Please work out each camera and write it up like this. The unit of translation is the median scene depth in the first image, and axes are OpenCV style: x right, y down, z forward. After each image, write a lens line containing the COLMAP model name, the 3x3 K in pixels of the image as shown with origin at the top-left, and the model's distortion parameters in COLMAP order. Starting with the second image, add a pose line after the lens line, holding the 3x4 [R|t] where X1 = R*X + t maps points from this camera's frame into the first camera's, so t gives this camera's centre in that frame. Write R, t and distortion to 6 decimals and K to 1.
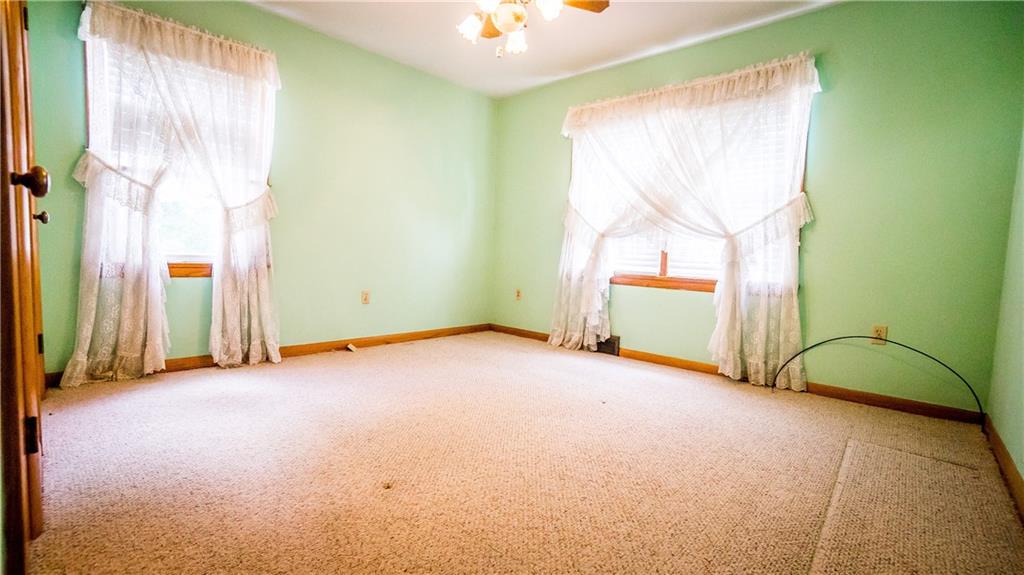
lens RADIAL K [[458.7, 0, 505.0], [0, 458.7, 289.5], [0, 0, 1]] dist [-0.048466, 0.014232]
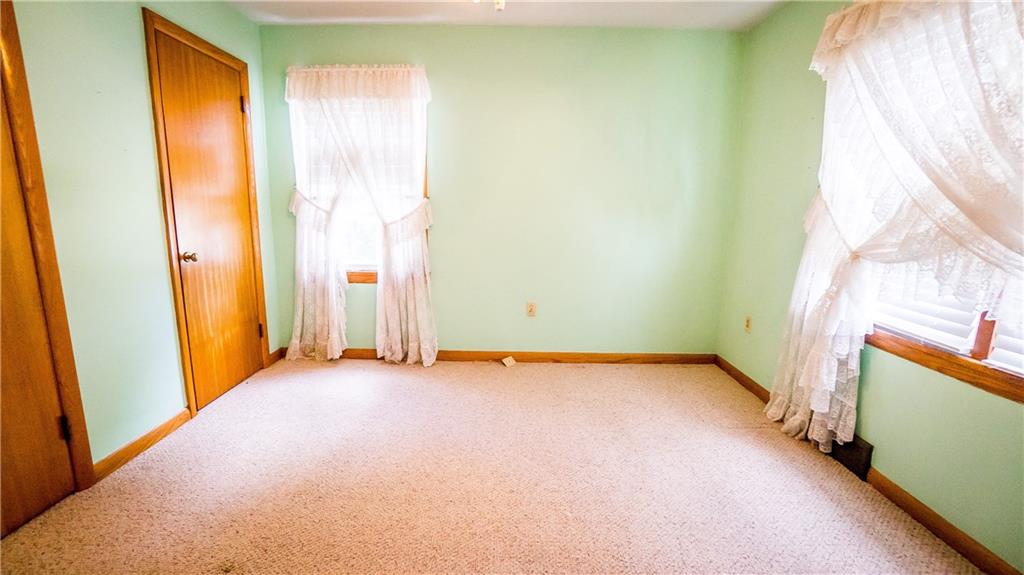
lens RADIAL K [[458.7, 0, 508.1], [0, 458.7, 286.6], [0, 0, 1]] dist [-0.048466, 0.014232]
pose [[0.678145, 0.104277, -0.727493, 0.402089], [-0.039802, 0.993641, 0.105325, -0.150510], [0.733849, -0.042470, 0.677983, 0.432918]]
